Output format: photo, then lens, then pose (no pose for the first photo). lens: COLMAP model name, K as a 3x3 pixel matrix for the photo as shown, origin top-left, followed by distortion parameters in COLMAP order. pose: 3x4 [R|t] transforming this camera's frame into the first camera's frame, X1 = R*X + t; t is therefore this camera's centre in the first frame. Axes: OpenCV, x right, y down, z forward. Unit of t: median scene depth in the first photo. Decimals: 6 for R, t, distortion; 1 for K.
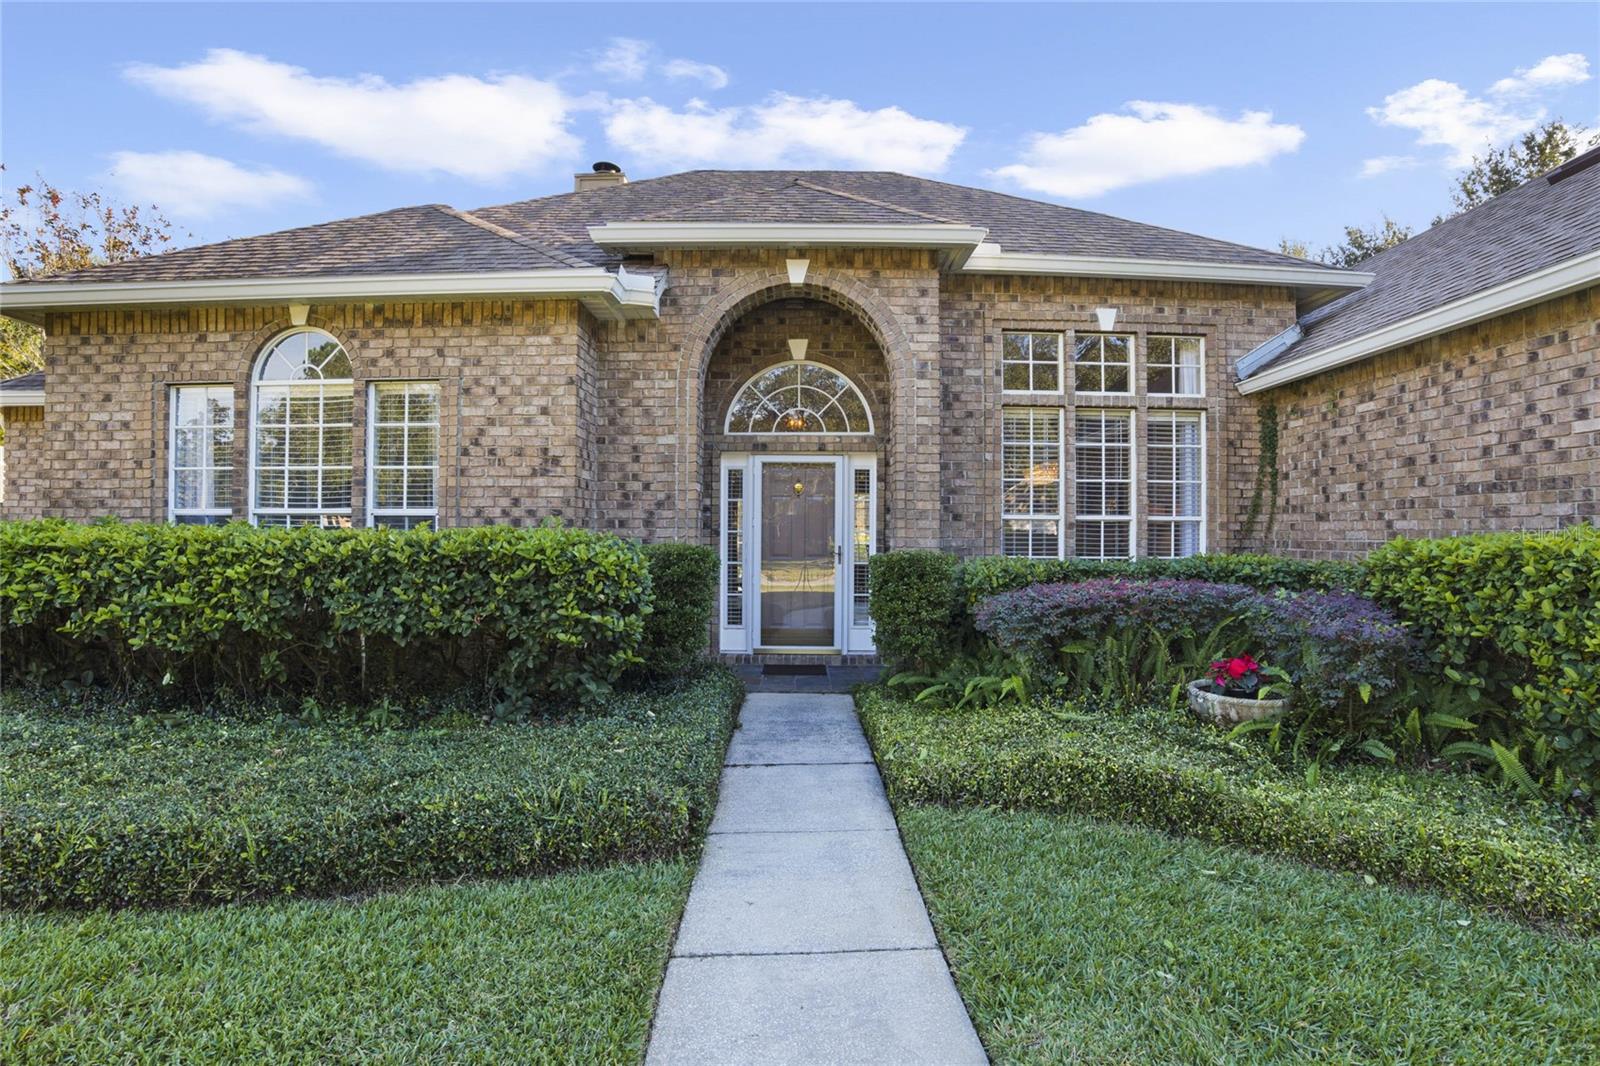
lens RADIAL K [[712.1, 0, 806.3], [0, 712.1, 541.9], [0, 0, 1]] dist [-0.080398, 0.016639]
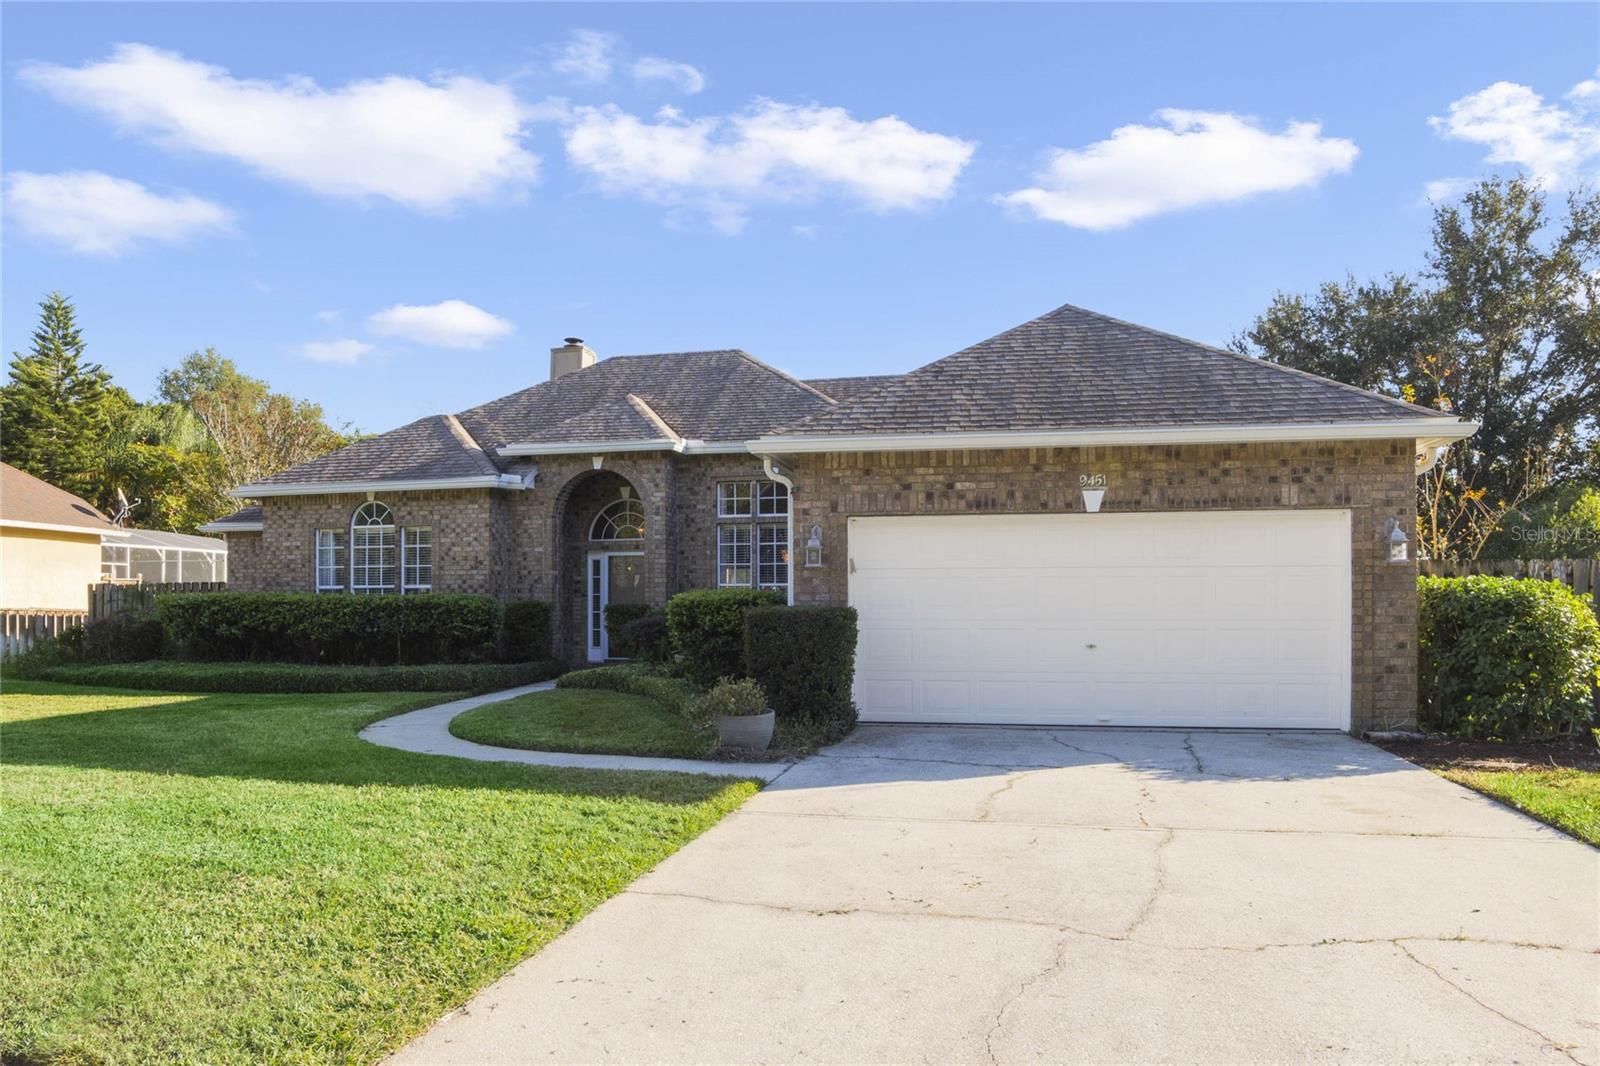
lens RADIAL K [[849.3, 0, 796.4], [0, 849.3, 606.7], [0, 0, 1]] dist [-0.049601, 0.000452]
pose [[0.981064, -0.006190, -0.193587, 1.089223], [0.006003, 0.999981, -0.001552, 0.030452], [0.193593, 0.000361, 0.981082, -1.344841]]
